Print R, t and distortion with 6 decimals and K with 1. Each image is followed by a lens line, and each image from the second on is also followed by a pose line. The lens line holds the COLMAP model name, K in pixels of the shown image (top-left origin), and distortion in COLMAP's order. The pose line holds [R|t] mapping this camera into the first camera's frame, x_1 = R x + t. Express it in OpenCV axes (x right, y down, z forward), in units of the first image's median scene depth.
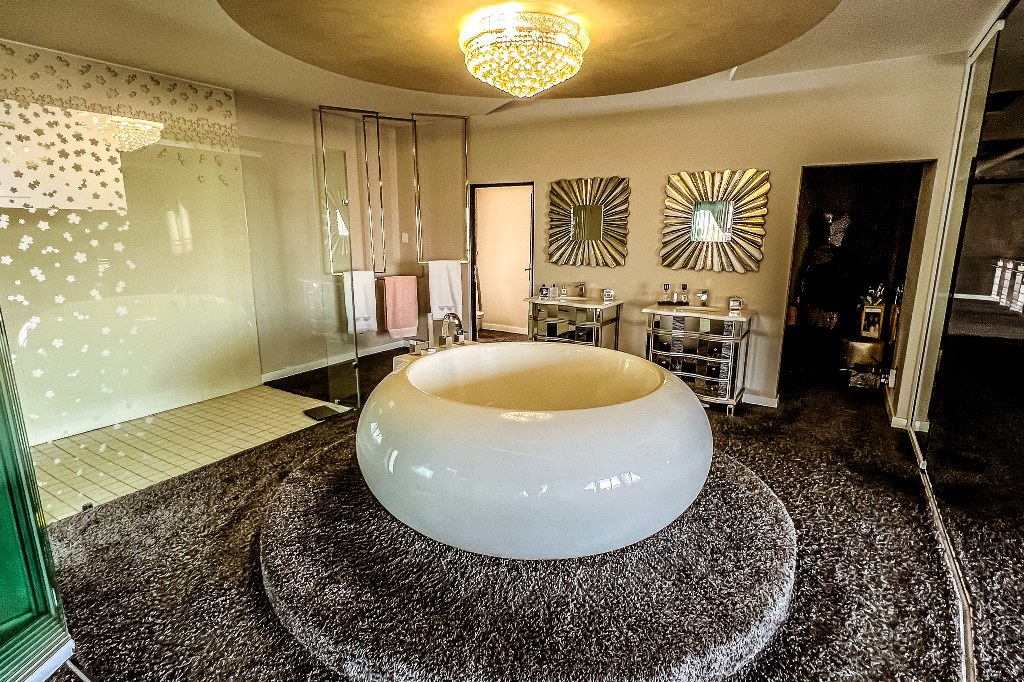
lens RADIAL K [[529.3, 0, 512.0], [0, 529.3, 341.0], [0, 0, 1]] dist [0.002474, 0.000449]
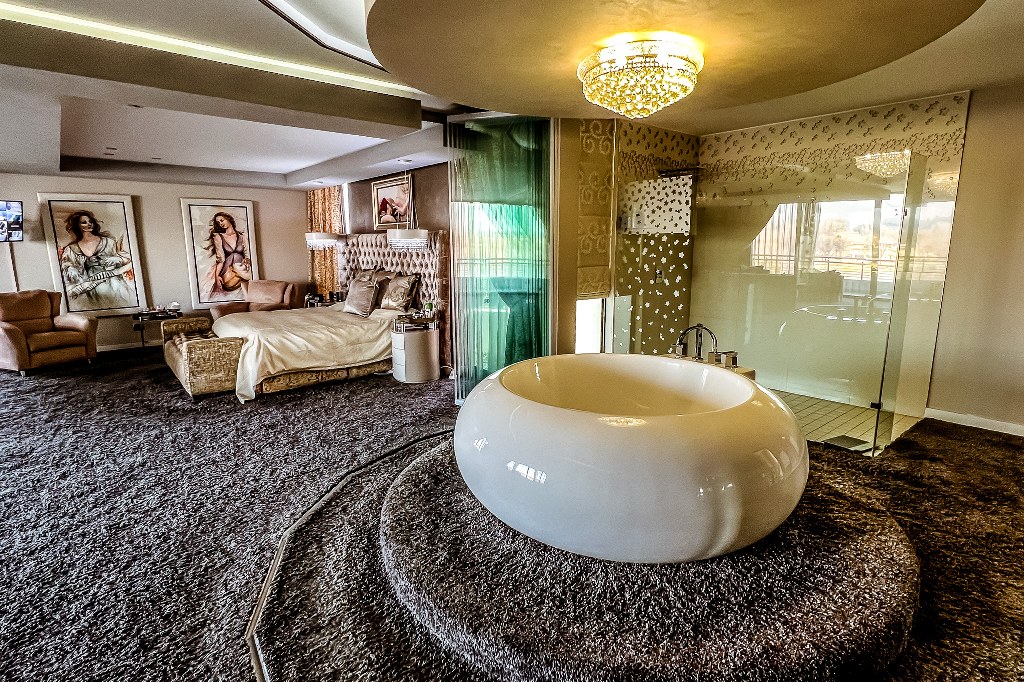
lens RADIAL K [[529.3, 0, 512.0], [0, 529.3, 341.0], [0, 0, 1]] dist [0.002474, 0.000449]
pose [[-0.292799, 0.170502, -0.940849, 1.062876], [-0.201824, 0.950784, 0.235112, -0.216937], [0.934631, 0.258726, -0.243977, 1.040285]]
